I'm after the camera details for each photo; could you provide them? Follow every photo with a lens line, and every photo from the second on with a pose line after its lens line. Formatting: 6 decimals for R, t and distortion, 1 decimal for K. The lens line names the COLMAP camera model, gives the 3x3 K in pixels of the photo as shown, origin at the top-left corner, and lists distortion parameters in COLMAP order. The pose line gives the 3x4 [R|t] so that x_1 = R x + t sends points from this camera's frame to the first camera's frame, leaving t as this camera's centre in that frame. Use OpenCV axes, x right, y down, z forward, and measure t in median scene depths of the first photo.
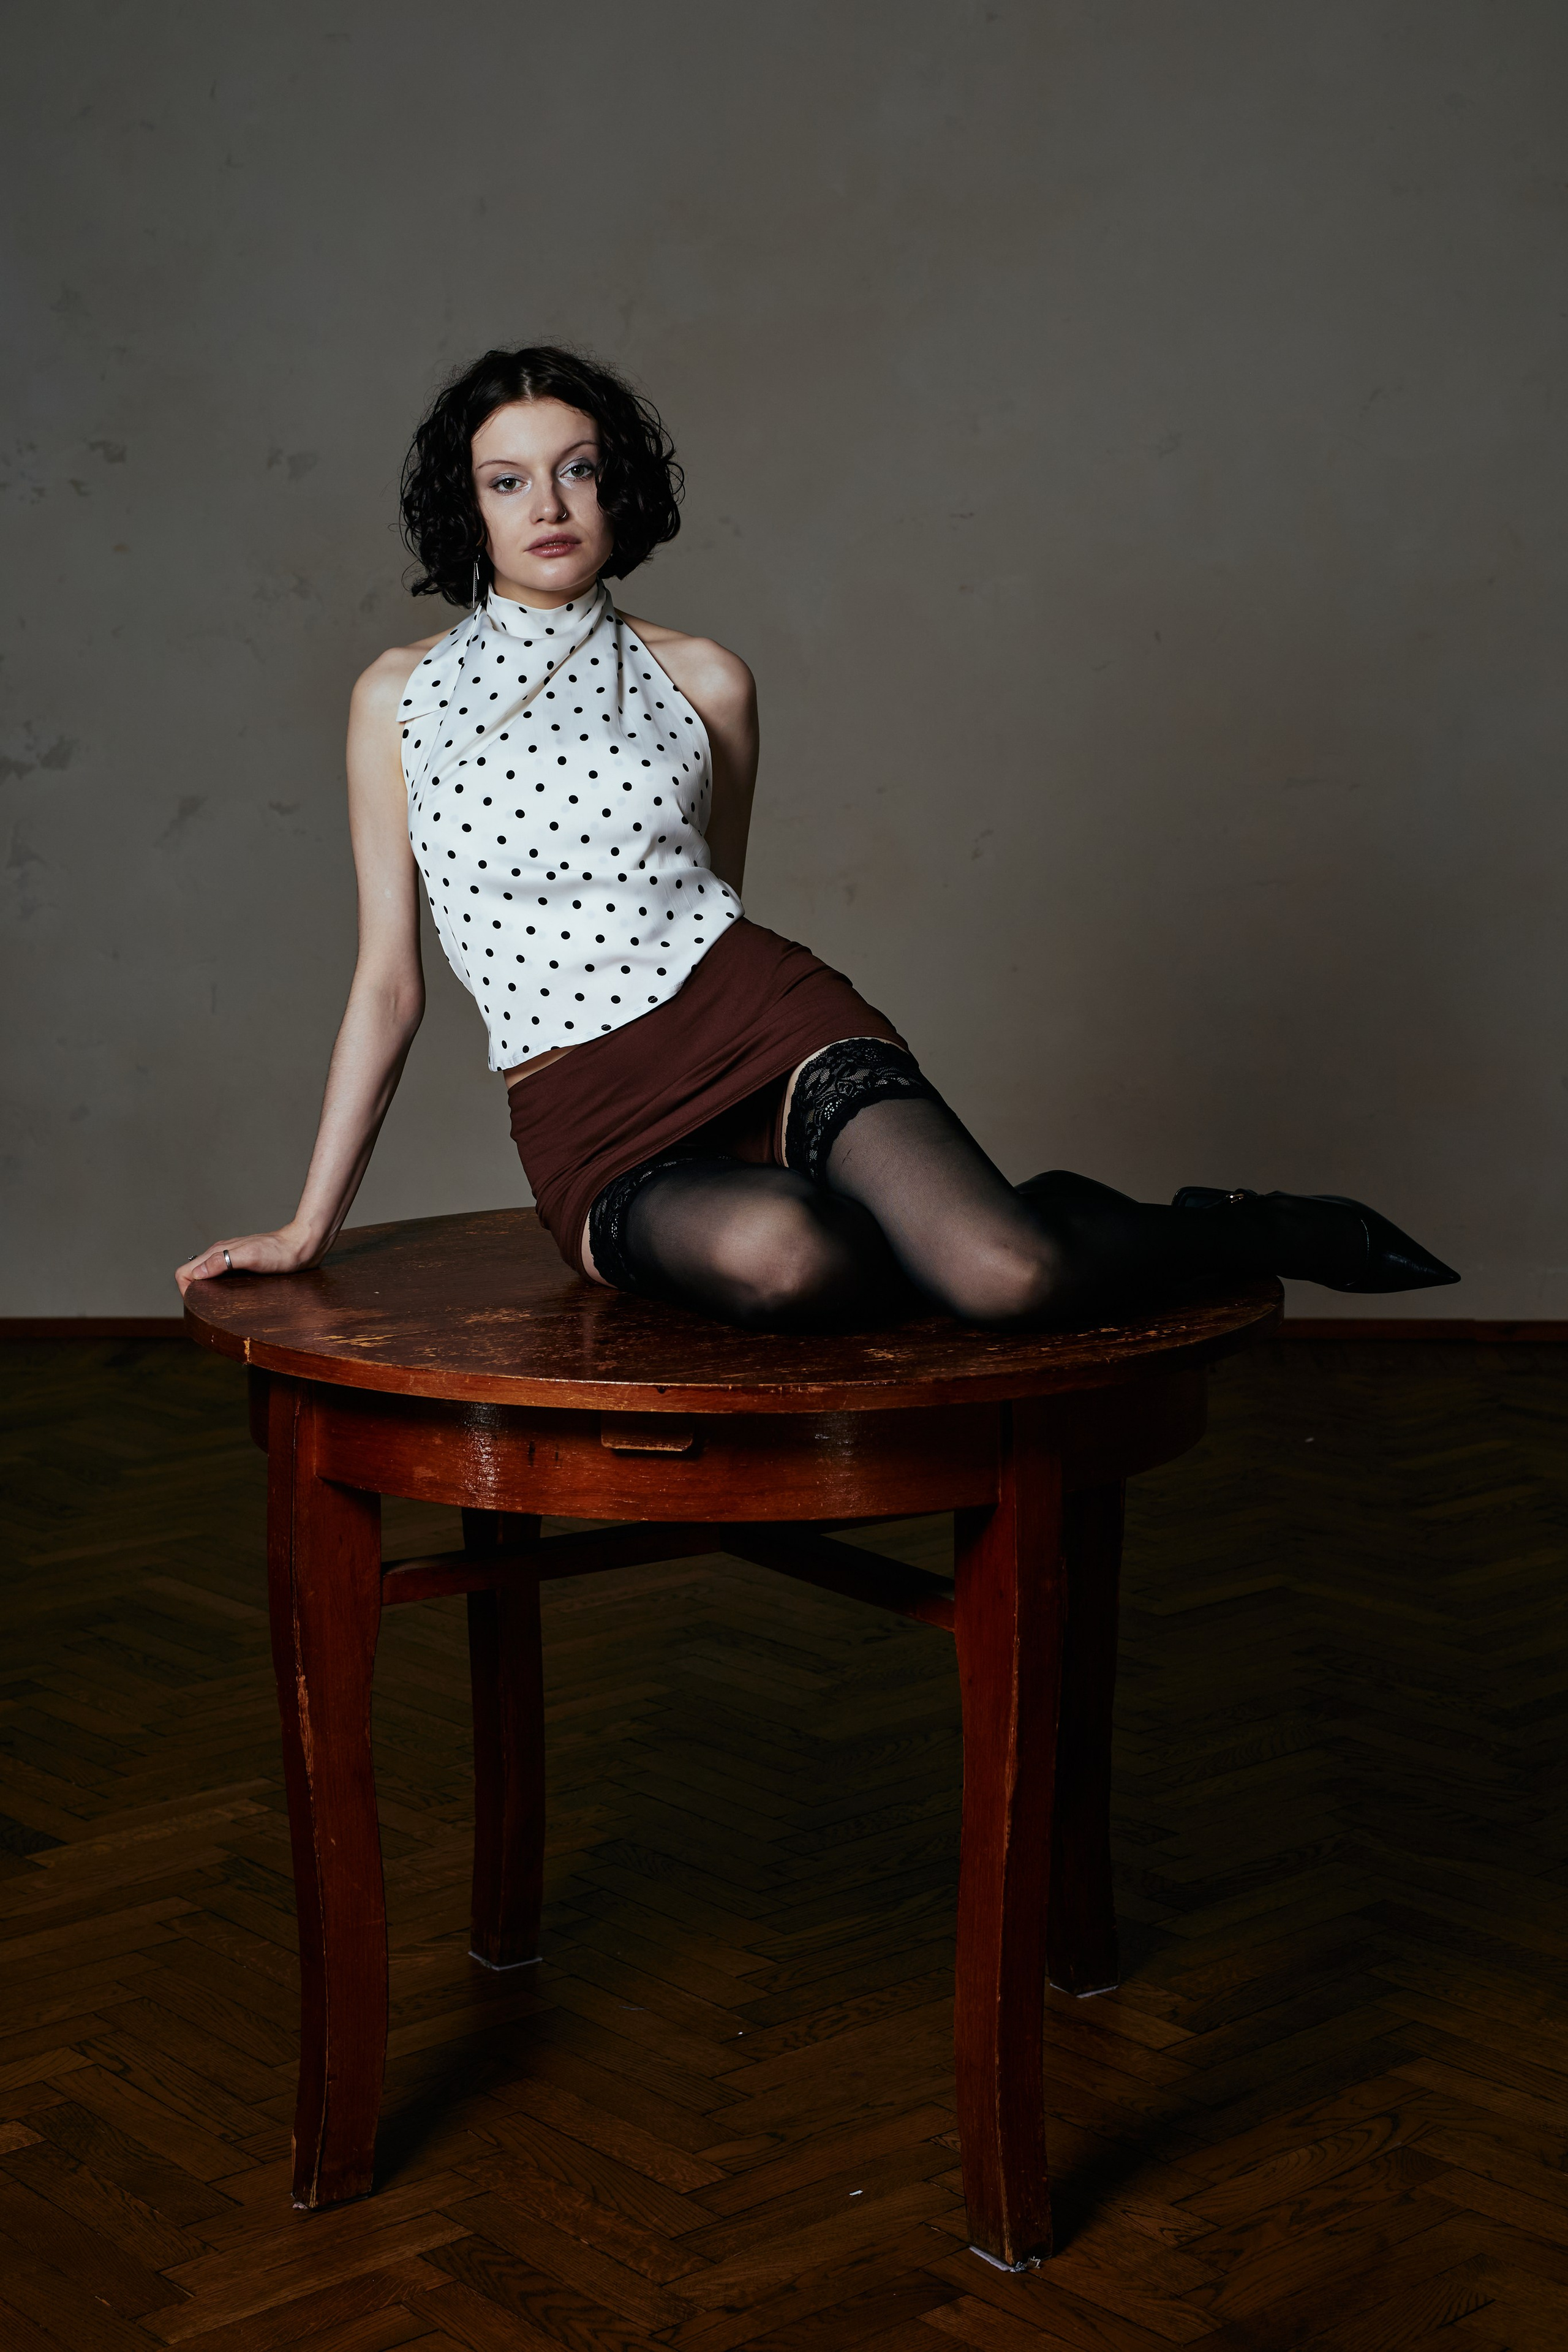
lens RADIAL K [[3840.3, 0, 782.2], [0, 3840.3, 1172.0], [0, 0, 1]] dist [-0.024466, 0.000000]
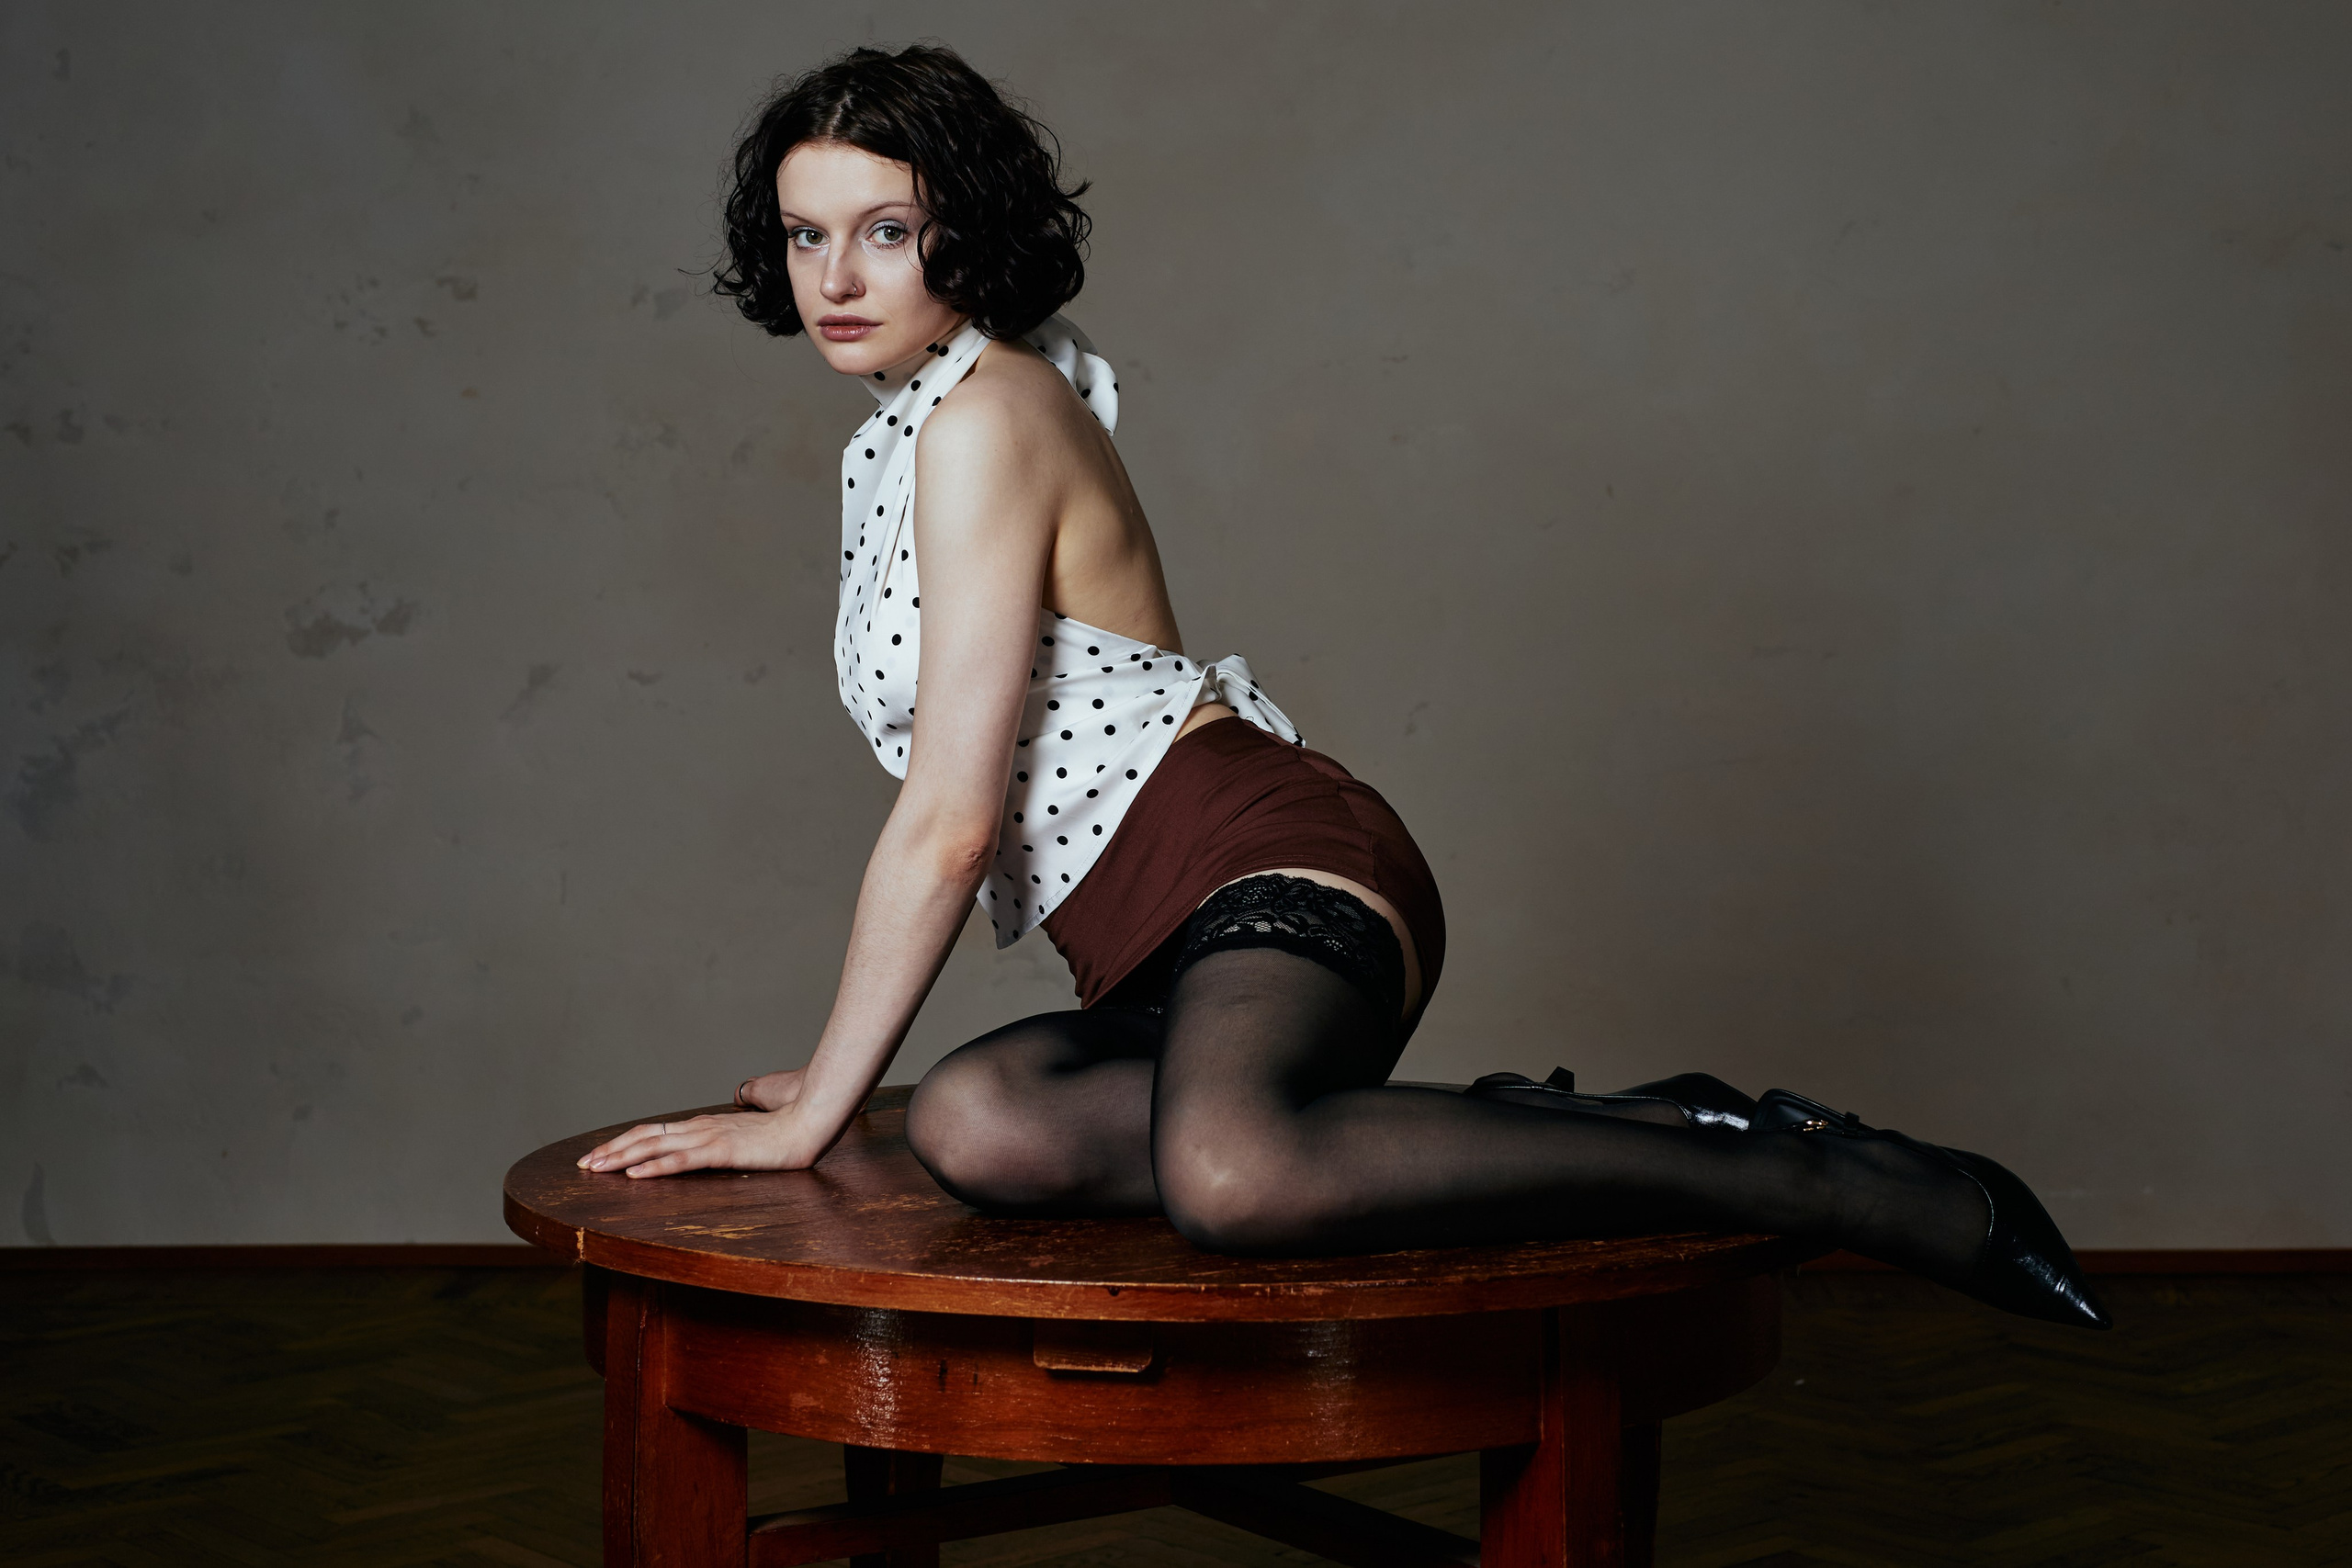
lens RADIAL K [[3839.9, 0, 1180.7], [0, 3839.9, 780.5], [0, 0, 1]] dist [-0.024466, 0.000000]
pose [[0.999953, 0.003701, 0.008979, -0.017284], [-0.002874, 0.995895, -0.090465, 0.016515], [-0.009277, 0.090435, 0.995859, 0.151028]]
